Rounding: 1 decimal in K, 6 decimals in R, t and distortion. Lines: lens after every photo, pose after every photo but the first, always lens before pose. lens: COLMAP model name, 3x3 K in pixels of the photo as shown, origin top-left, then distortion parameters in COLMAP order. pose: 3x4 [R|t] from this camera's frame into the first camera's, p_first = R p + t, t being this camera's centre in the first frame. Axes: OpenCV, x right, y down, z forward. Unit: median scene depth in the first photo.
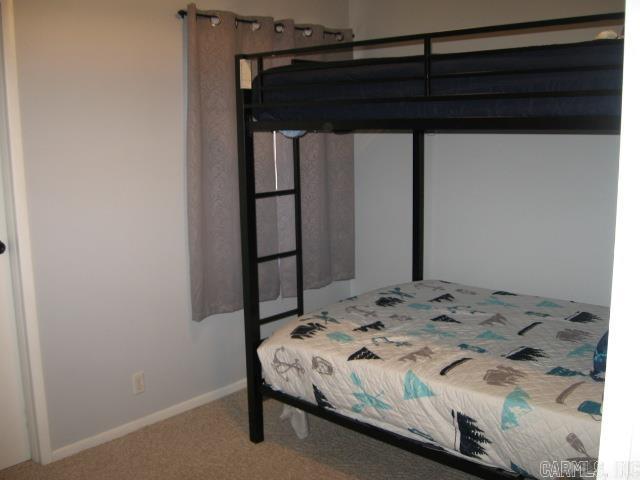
lens RADIAL K [[670.3, 0, 320.0], [0, 670.3, 240.0], [0, 0, 1]] dist [-0.136496, 0.078062]
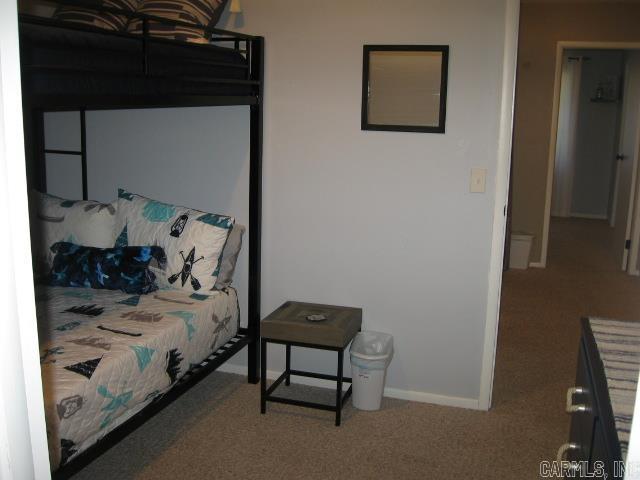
lens RADIAL K [[670.3, 0, 320.0], [0, 670.3, 240.0], [0, 0, 1]] dist [-0.136496, 0.078062]
pose [[-0.395525, -0.177131, 0.901213, -0.861205], [0.143038, 0.957375, 0.250946, -0.169320], [-0.907249, 0.228163, -0.353329, 1.073473]]
